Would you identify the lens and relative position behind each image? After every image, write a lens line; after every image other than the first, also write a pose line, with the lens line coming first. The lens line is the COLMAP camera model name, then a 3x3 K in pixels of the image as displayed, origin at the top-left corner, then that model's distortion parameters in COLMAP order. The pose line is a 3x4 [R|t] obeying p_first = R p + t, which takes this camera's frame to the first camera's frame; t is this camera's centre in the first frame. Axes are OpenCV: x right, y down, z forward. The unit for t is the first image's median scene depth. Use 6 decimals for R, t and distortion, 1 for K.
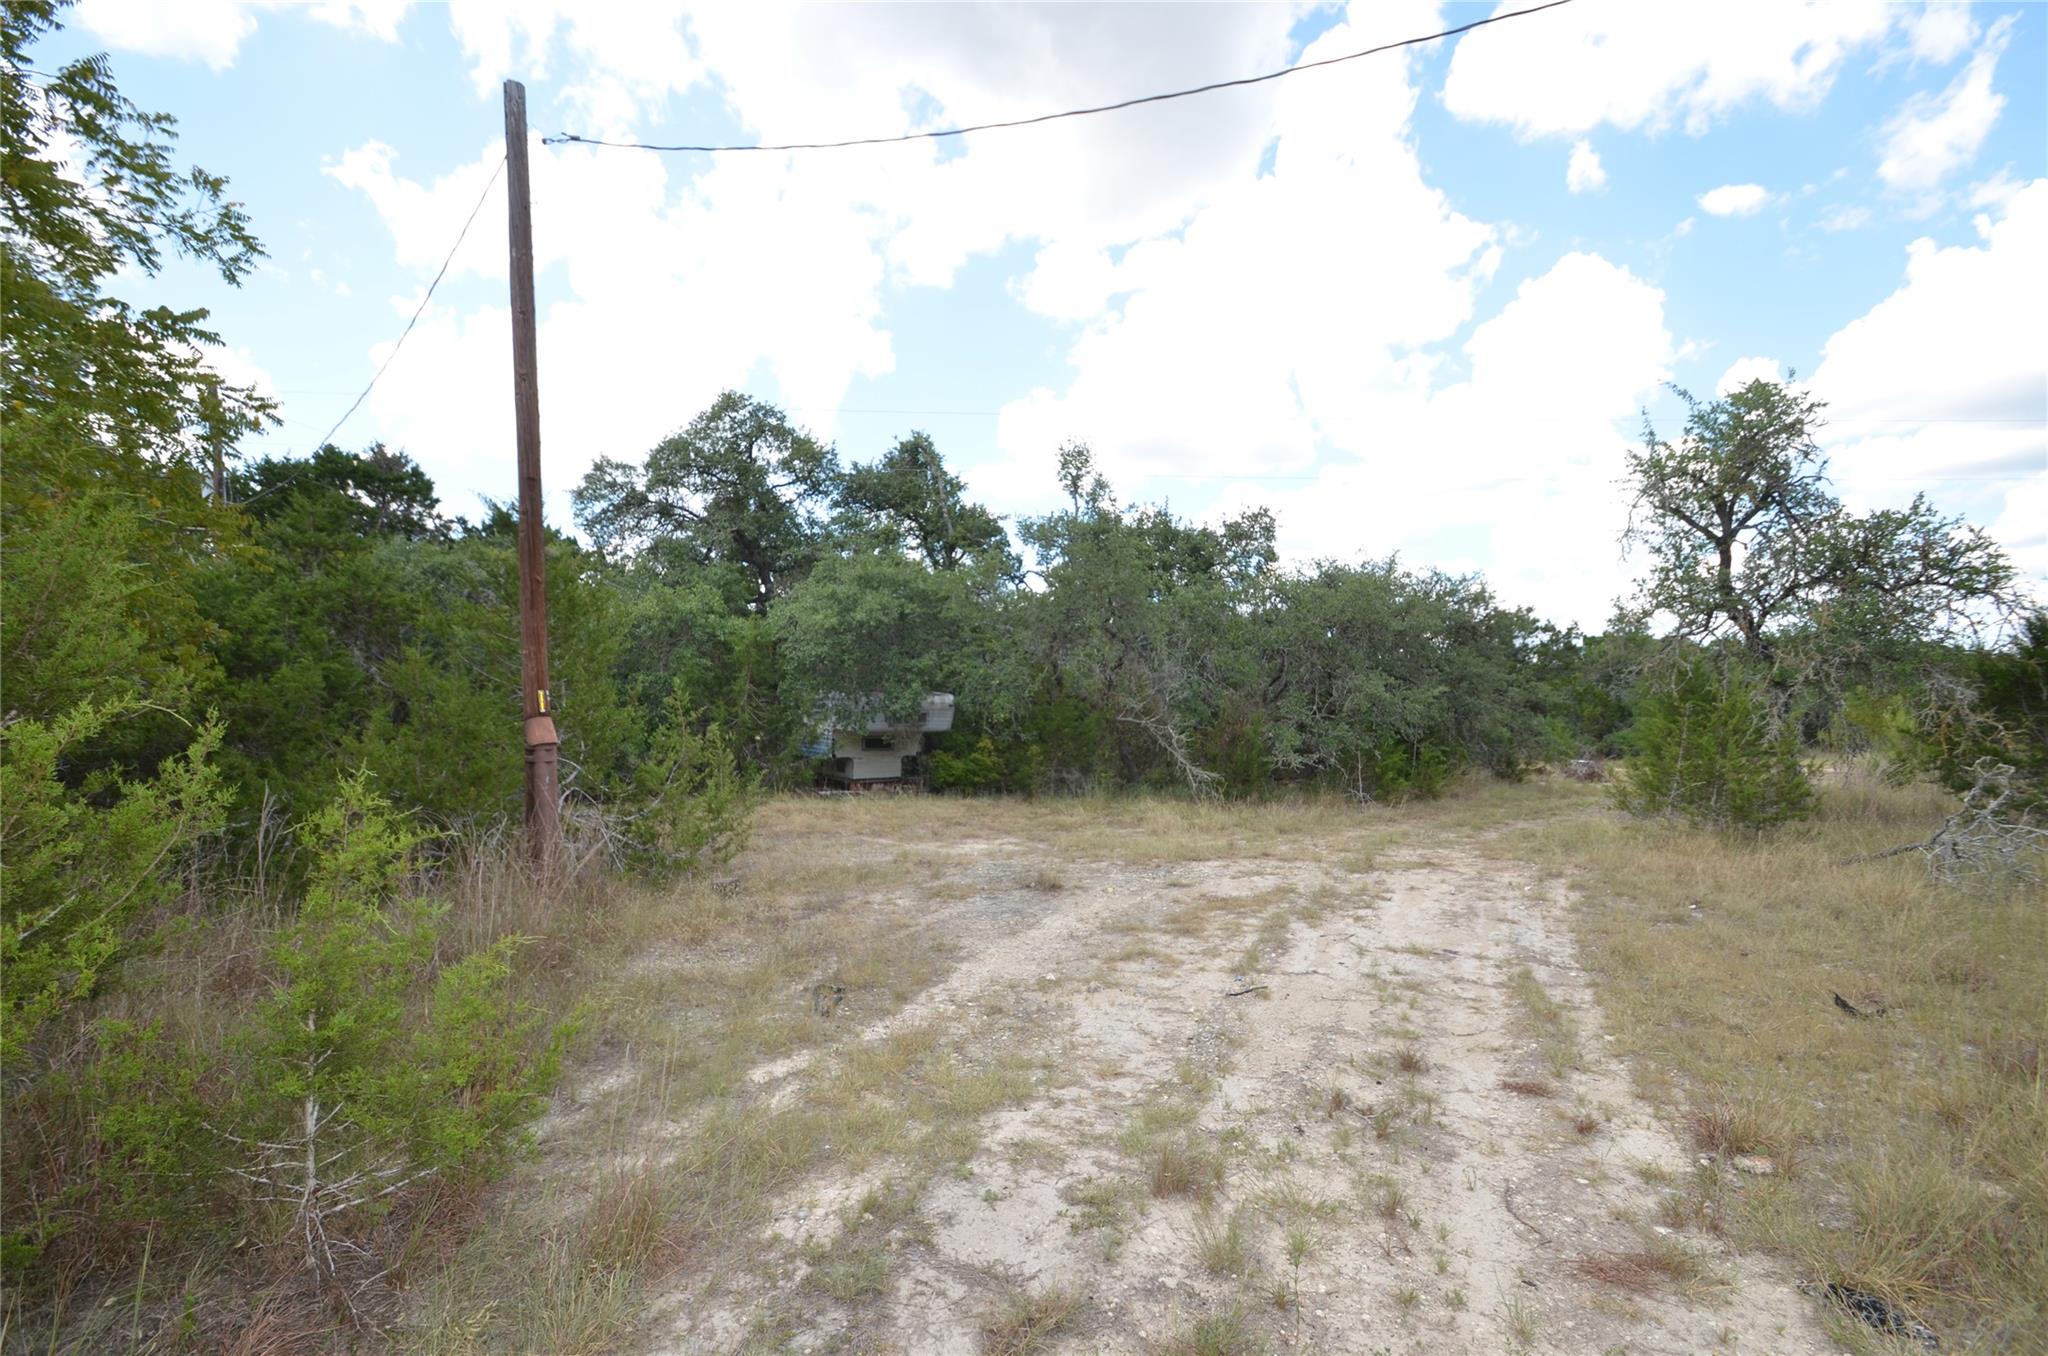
lens RADIAL K [[892.3, 0, 1007.9], [0, 892.3, 698.8], [0, 0, 1]] dist [0.003793, 0.000183]
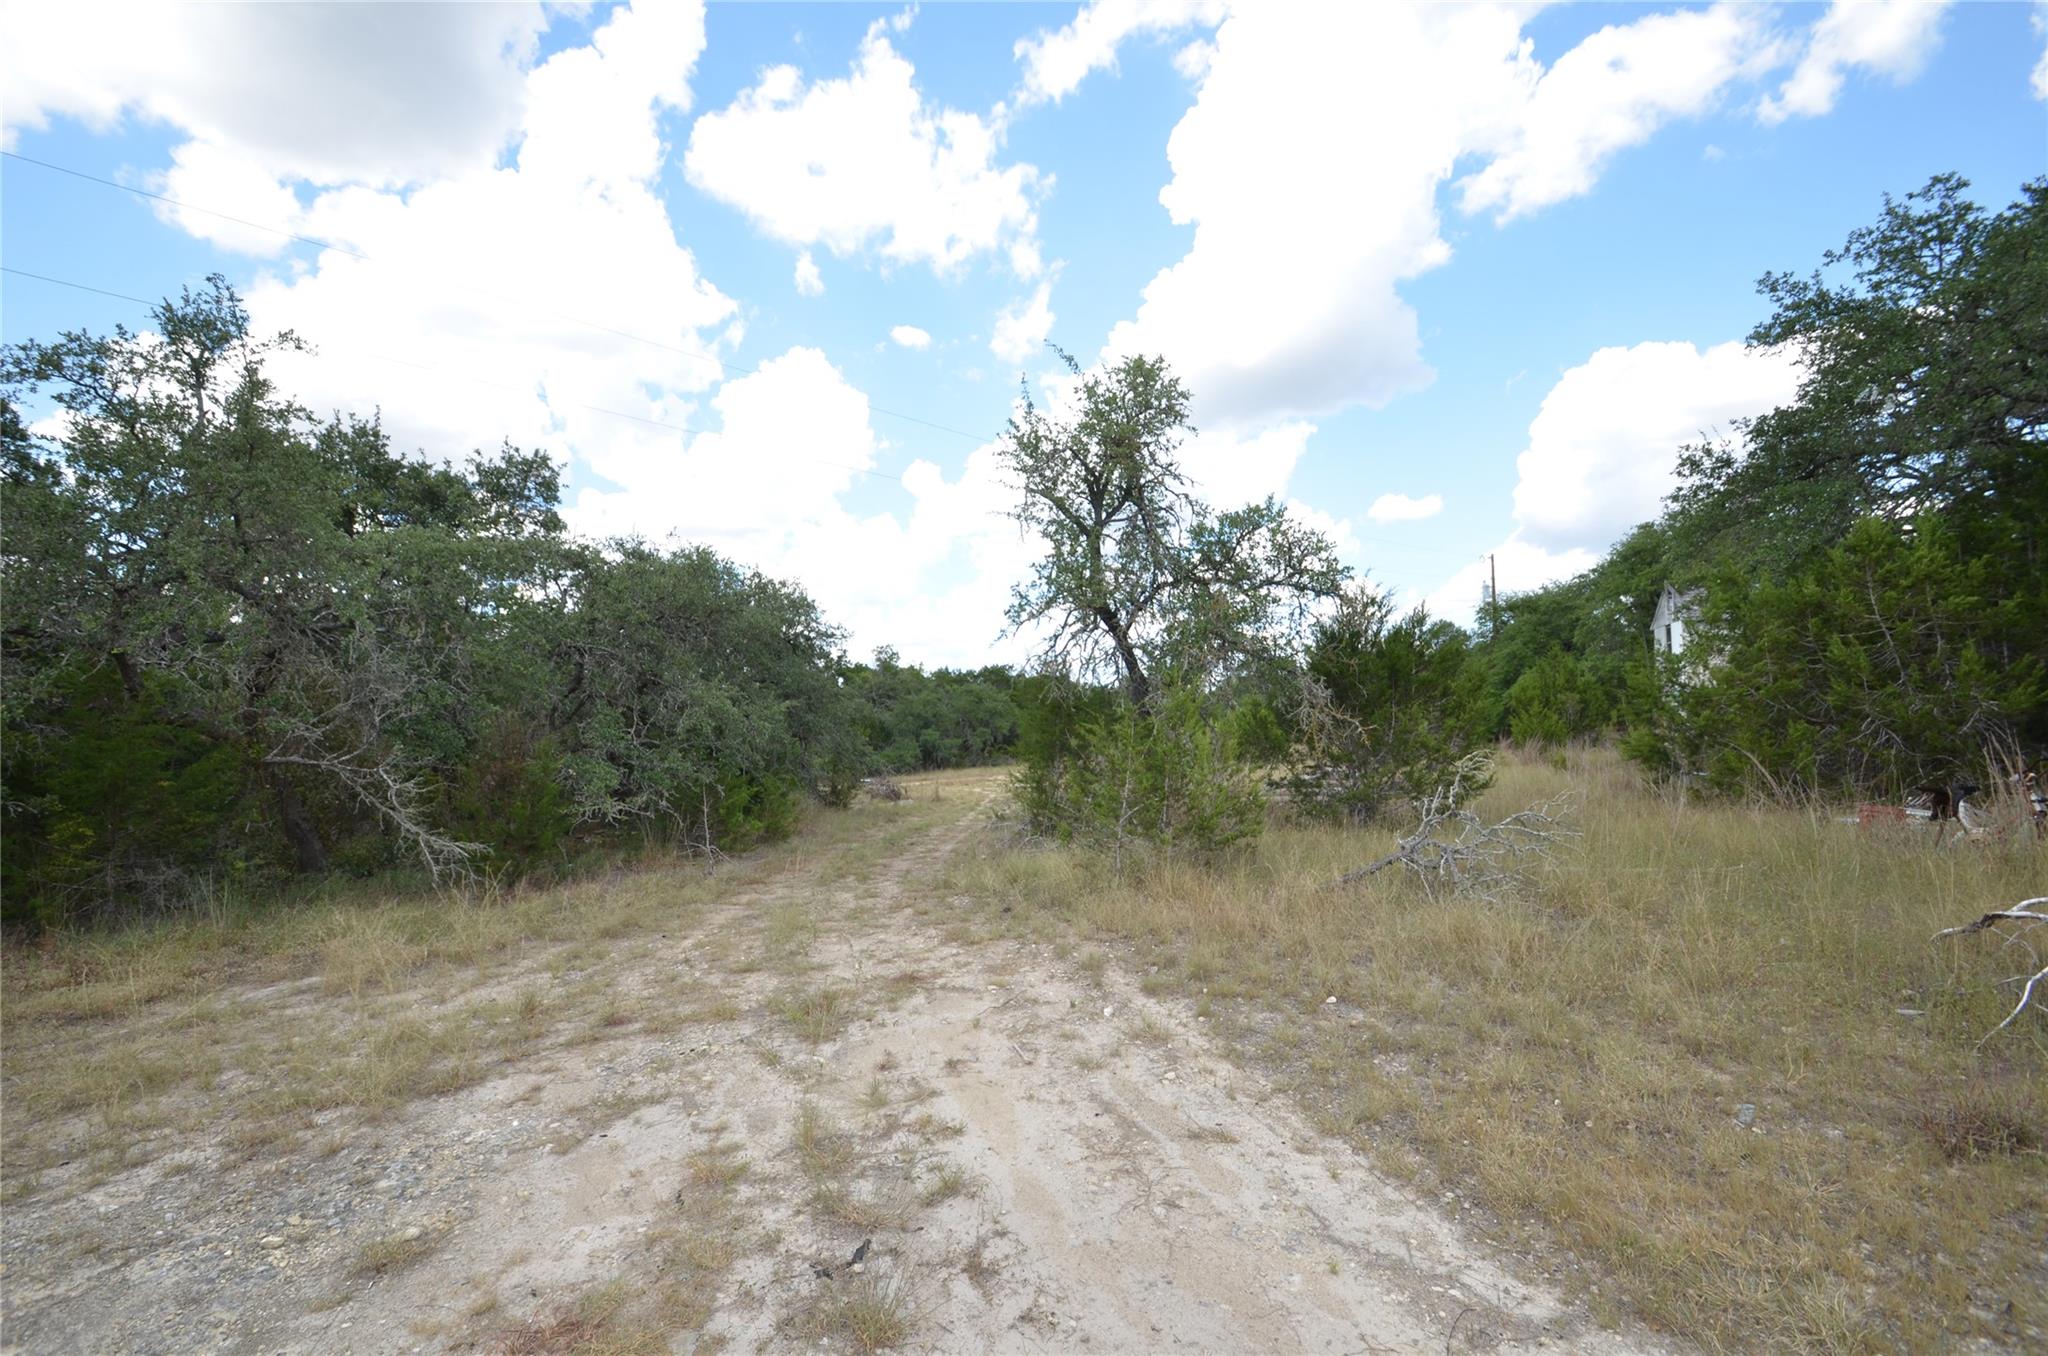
lens RADIAL K [[892.3, 0, 1007.9], [0, 892.3, 698.8], [0, 0, 1]] dist [0.003793, 0.000183]
pose [[0.708532, -0.002221, 0.705675, 0.047176], [0.029193, 0.999231, -0.026166, 0.010192], [-0.705075, 0.039140, 0.708052, 0.241530]]
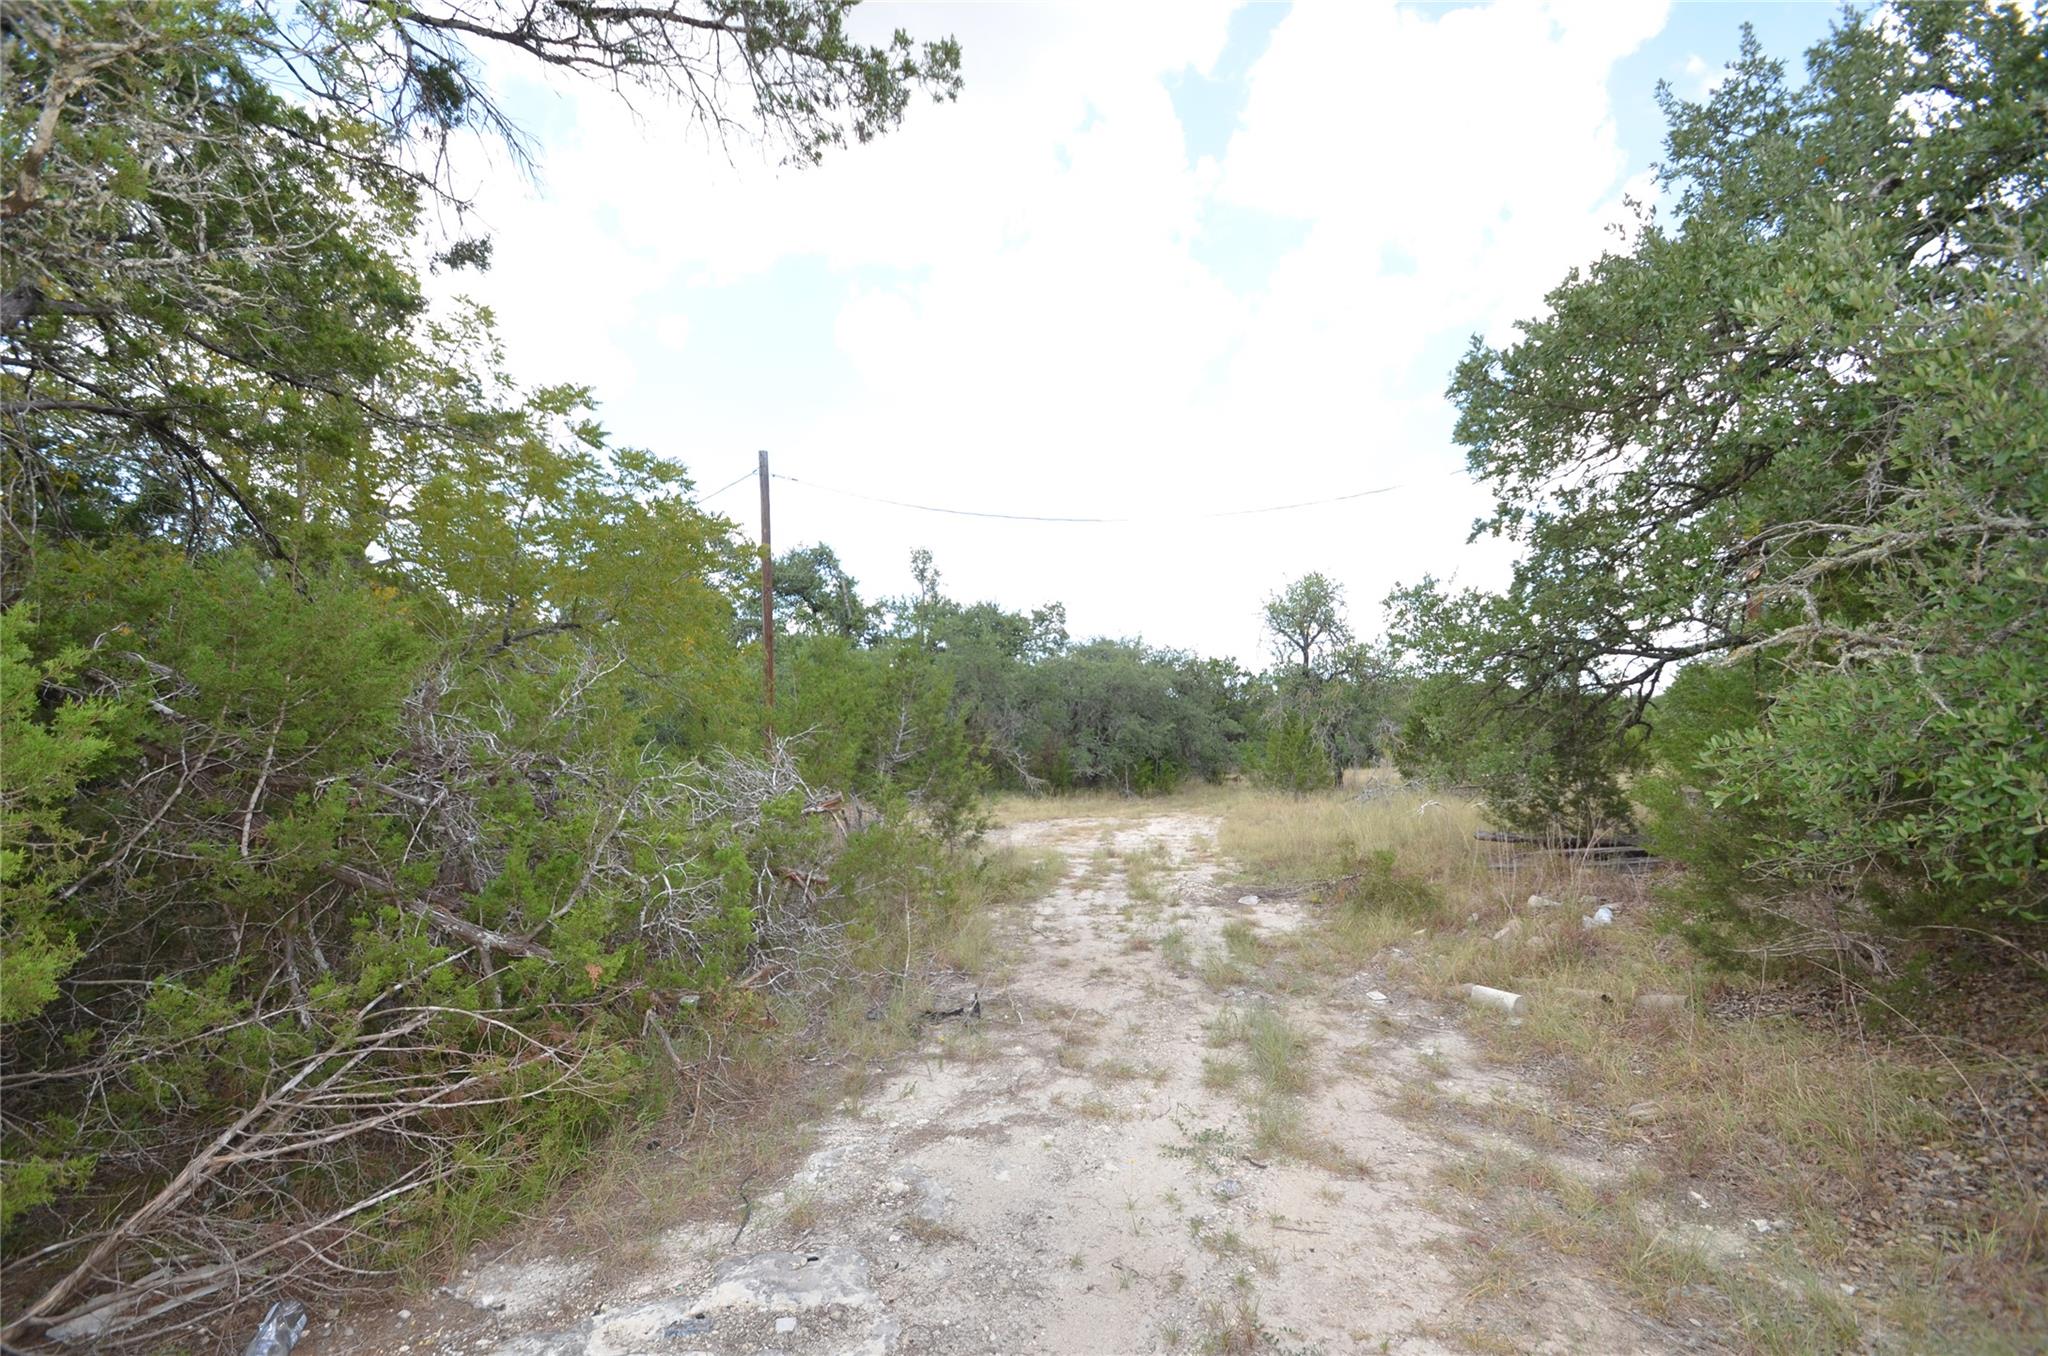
lens RADIAL K [[892.3, 0, 1007.9], [0, 892.3, 698.8], [0, 0, 1]] dist [0.003793, 0.000183]
pose [[0.964430, -0.003427, 0.264315, -0.183177], [0.012433, 0.999397, -0.032408, -0.008219], [-0.264045, 0.034542, 0.963892, -0.387314]]
